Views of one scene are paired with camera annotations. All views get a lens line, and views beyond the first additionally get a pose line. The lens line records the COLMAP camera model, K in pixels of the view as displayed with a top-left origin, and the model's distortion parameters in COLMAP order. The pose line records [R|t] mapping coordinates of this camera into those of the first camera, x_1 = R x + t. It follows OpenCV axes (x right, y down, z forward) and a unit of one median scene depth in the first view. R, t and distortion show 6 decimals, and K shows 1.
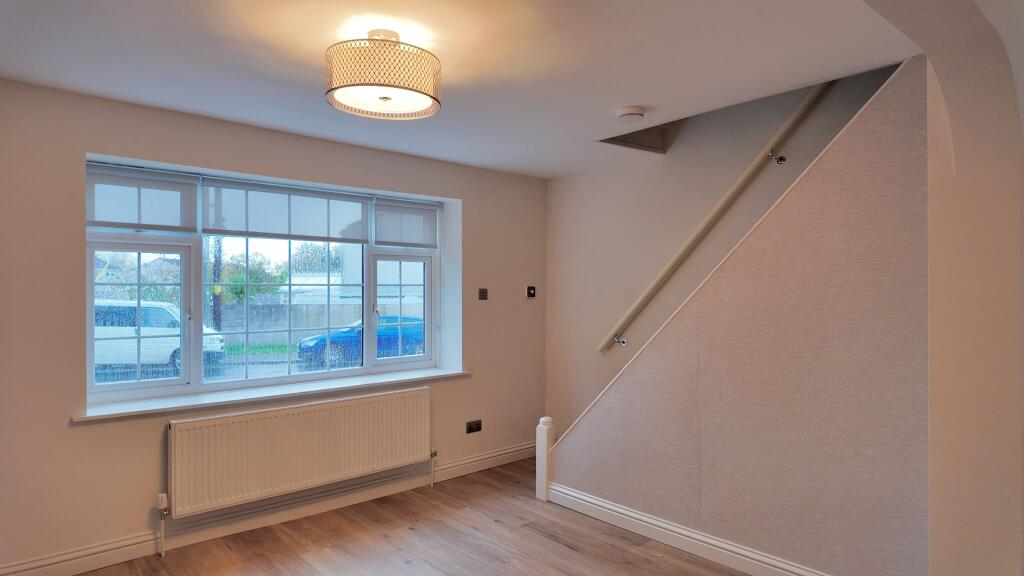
lens RADIAL K [[591.6, 0, 512.0], [0, 591.6, 288.0], [0, 0, 1]] dist [0.065513, -0.078468]
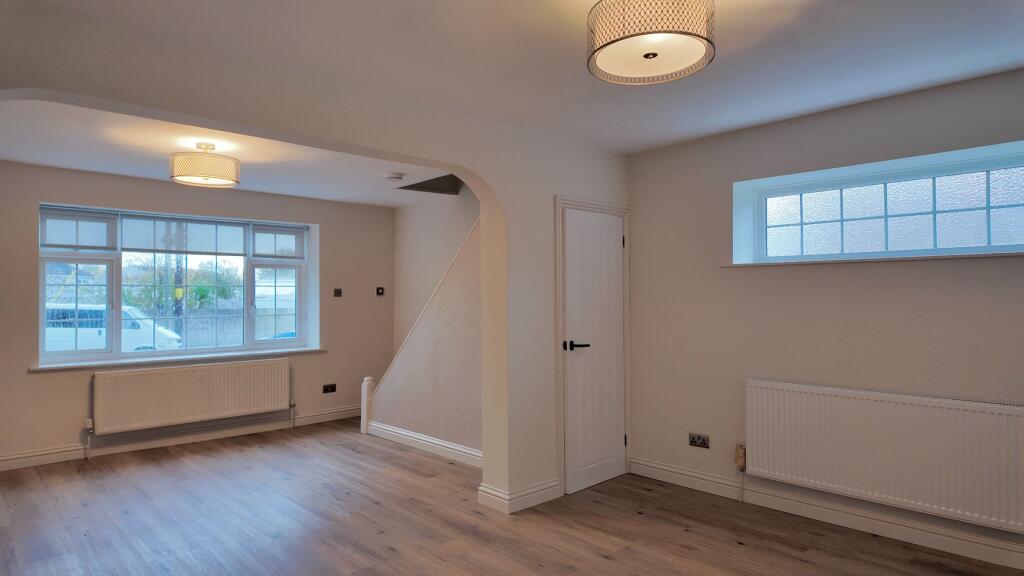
lens RADIAL K [[605.3, 0, 511.5], [0, 605.3, 282.3], [0, 0, 1]] dist [0.080787, -0.079772]
pose [[0.999378, -0.001704, 0.035232, 0.363080], [0.002249, 0.999878, -0.015459, 0.010743], [-0.035201, 0.015529, 0.999260, -0.514749]]
